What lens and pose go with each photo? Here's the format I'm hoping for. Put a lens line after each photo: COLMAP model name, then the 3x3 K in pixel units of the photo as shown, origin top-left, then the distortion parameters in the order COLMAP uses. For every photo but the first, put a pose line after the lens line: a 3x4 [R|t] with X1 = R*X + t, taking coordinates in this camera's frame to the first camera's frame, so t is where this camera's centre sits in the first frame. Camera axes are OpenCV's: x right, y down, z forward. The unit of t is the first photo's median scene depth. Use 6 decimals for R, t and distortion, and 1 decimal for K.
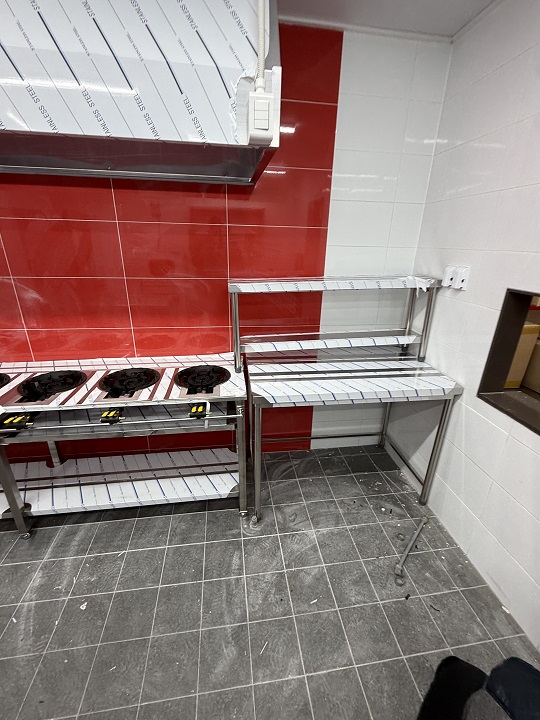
lens RADIAL K [[310.6, 0, 270.7], [0, 310.6, 362.1], [0, 0, 1]] dist [0.001793, -0.000103]
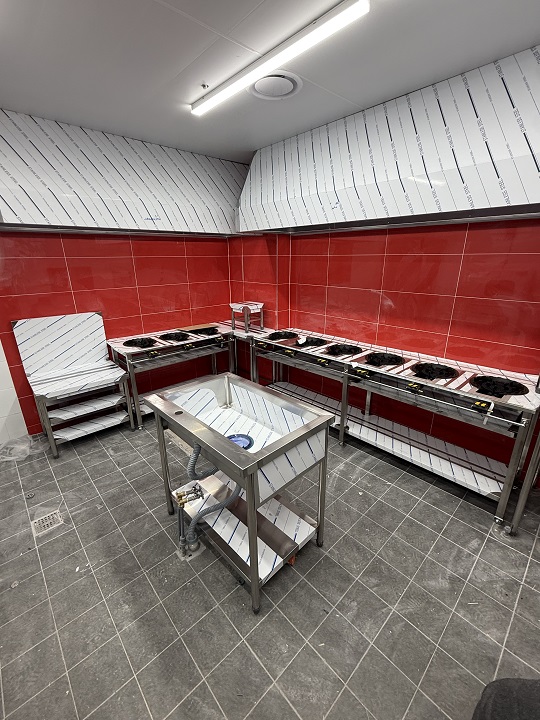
lens RADIAL K [[310.6, 0, 269.9], [0, 310.6, 361.1], [0, 0, 1]] dist [0.001793, -0.000103]
pose [[0.571685, 0.238417, -0.785069, 0.183236], [-0.279815, 0.956139, 0.086608, 0.098900], [0.771284, 0.170162, 0.613323, -0.372337]]
